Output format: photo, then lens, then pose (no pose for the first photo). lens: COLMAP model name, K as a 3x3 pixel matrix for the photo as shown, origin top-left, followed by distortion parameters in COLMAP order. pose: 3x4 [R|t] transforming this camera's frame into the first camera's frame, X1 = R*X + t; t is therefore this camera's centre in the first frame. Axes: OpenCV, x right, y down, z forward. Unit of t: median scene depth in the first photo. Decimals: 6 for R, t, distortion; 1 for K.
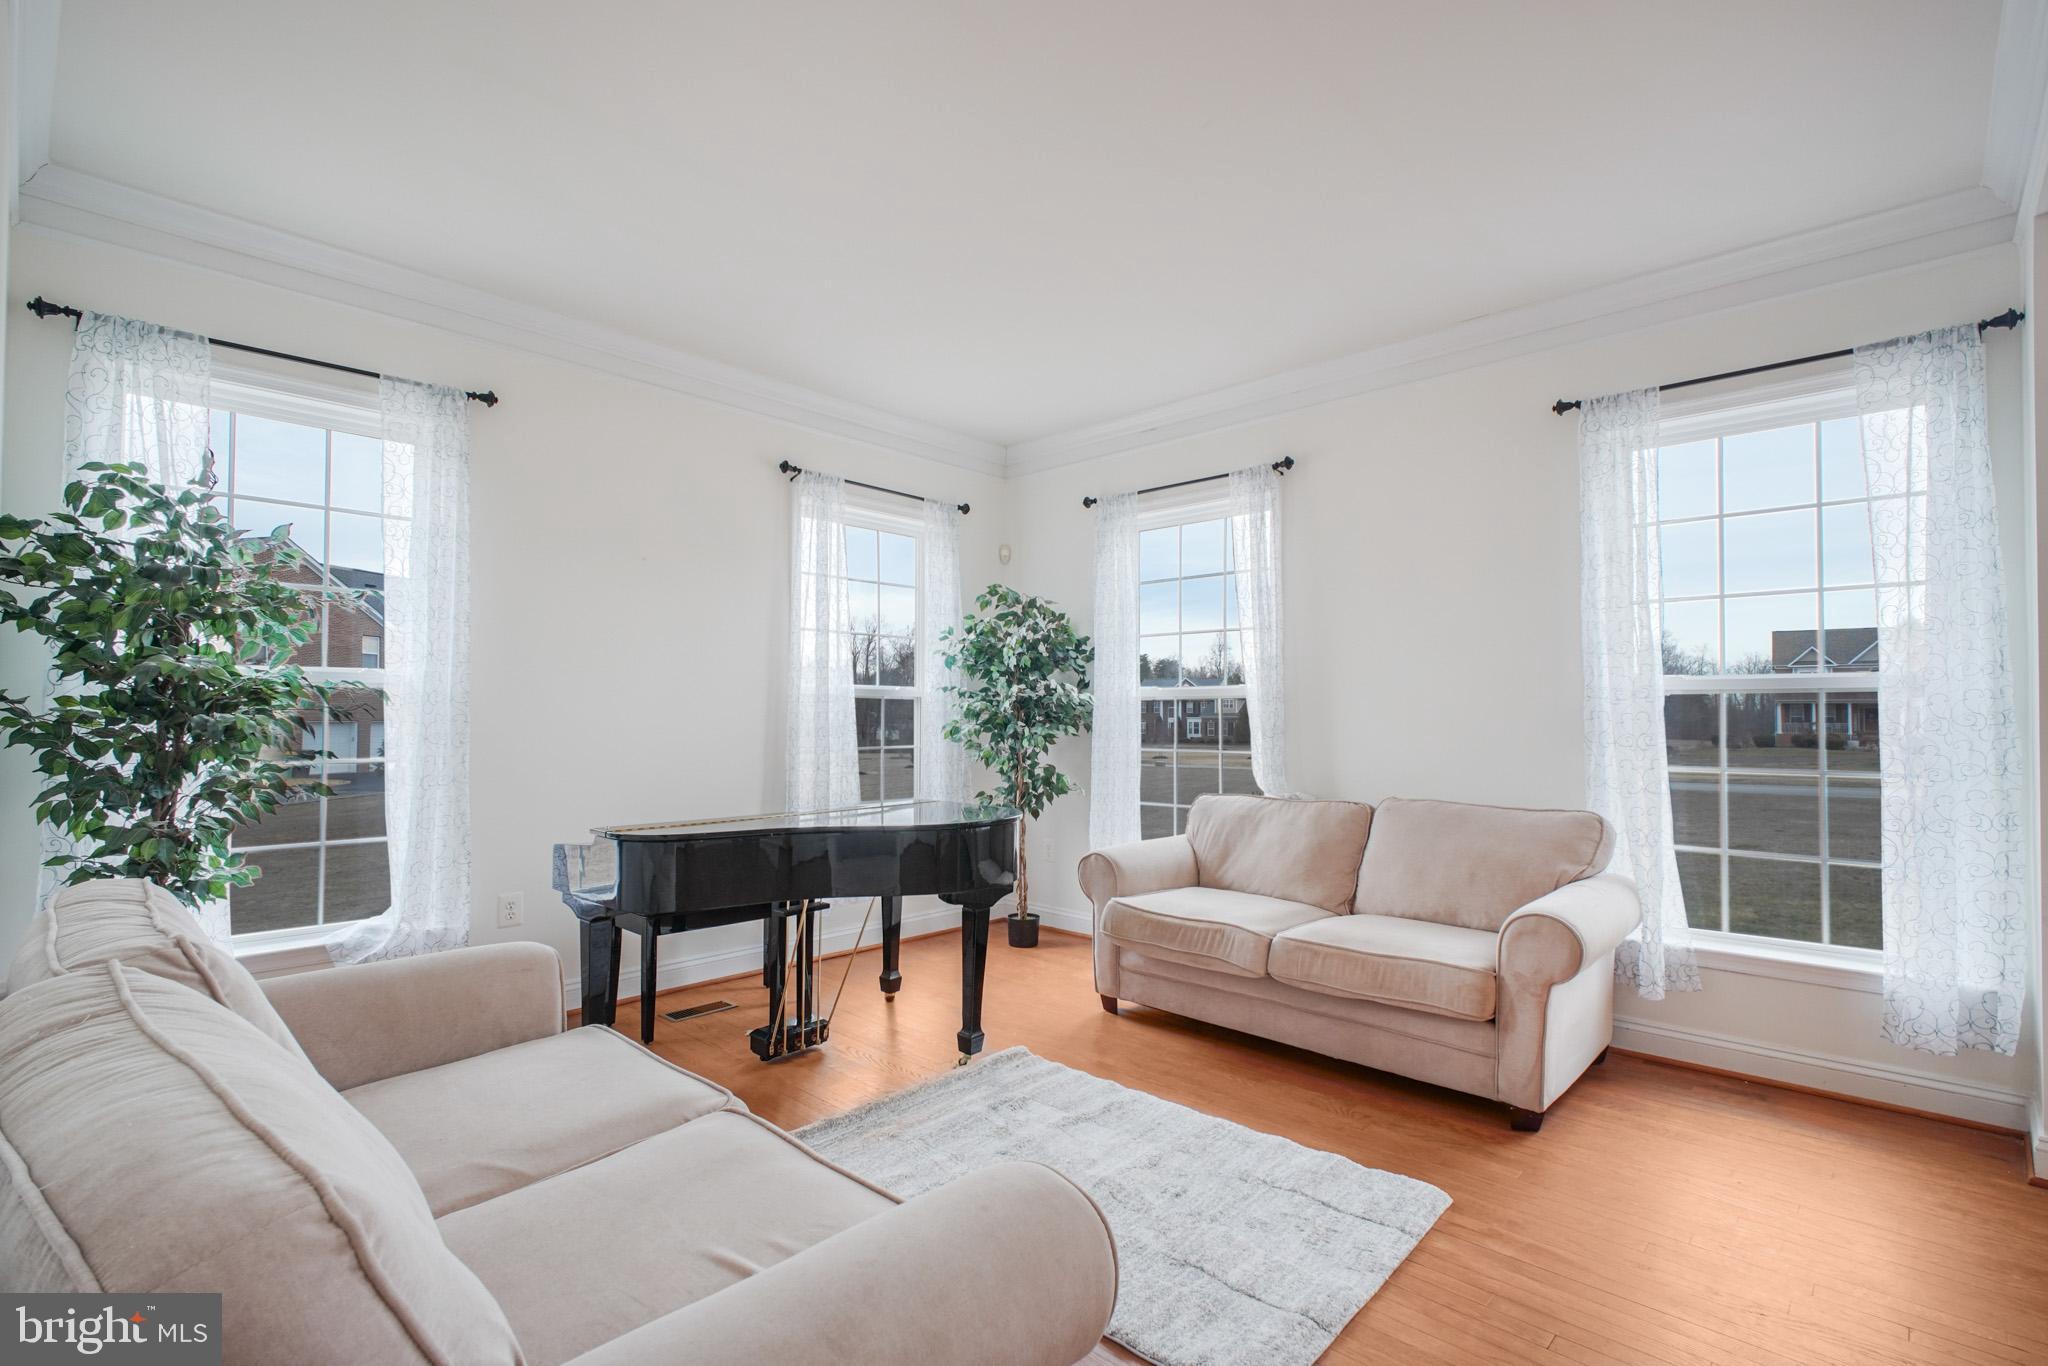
lens RADIAL K [[952.4, 0, 965.7], [0, 952.4, 697.8], [0, 0, 1]] dist [0.020378, -0.000298]
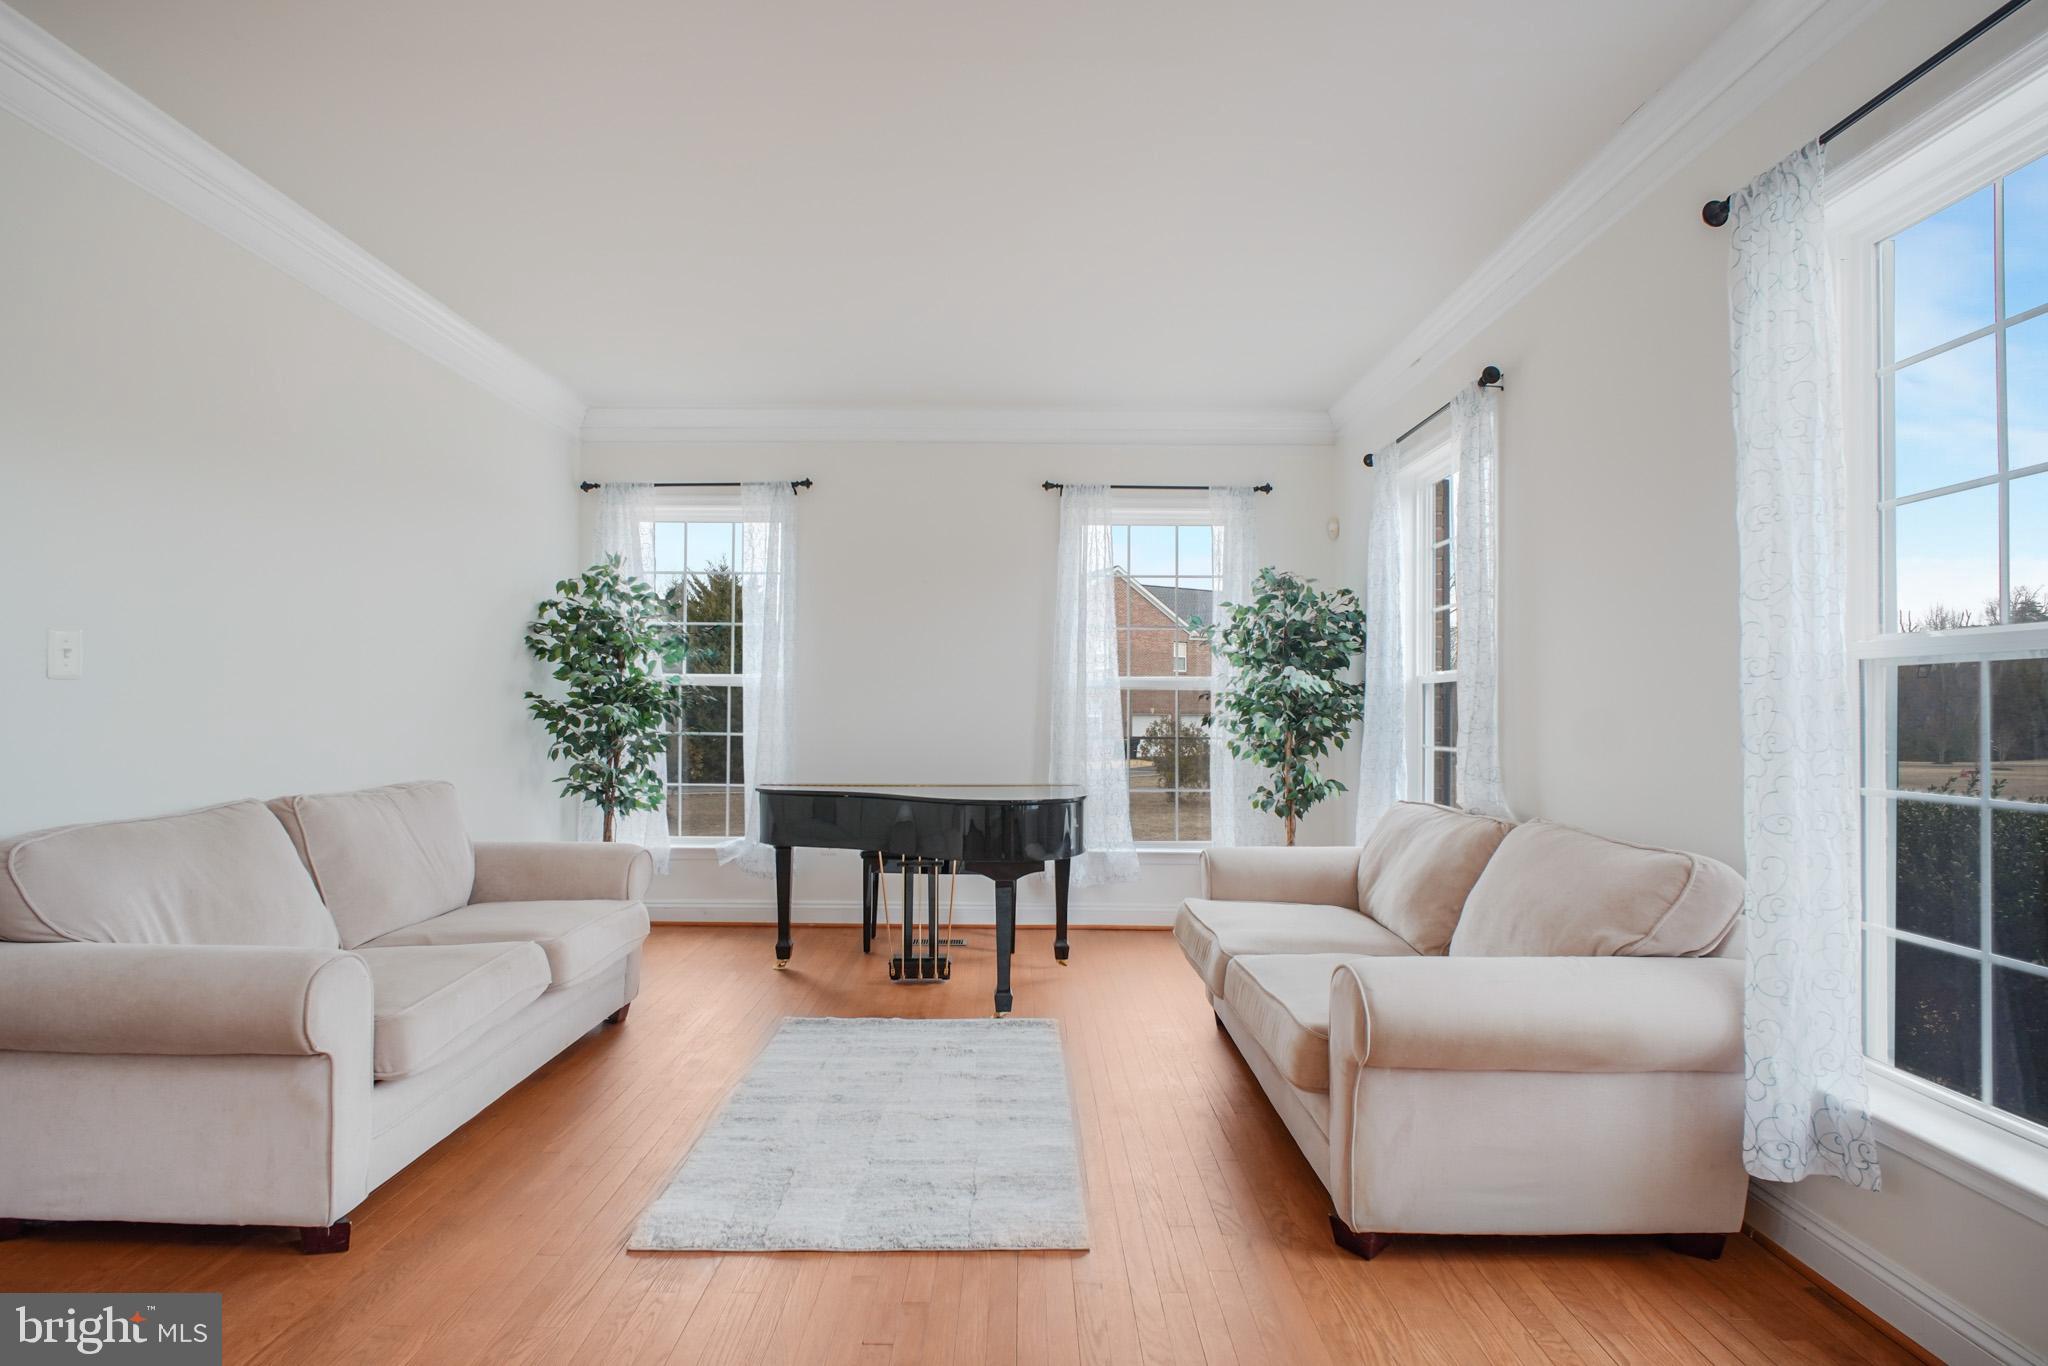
lens RADIAL K [[952.4, 0, 1025.8], [0, 952.4, 694.7], [0, 0, 1]] dist [0.020378, -0.000298]
pose [[0.705384, -0.007651, -0.708784, 0.805163], [0.009982, 0.999950, -0.000860, 0.009637], [0.708755, -0.006468, 0.705425, 0.246833]]
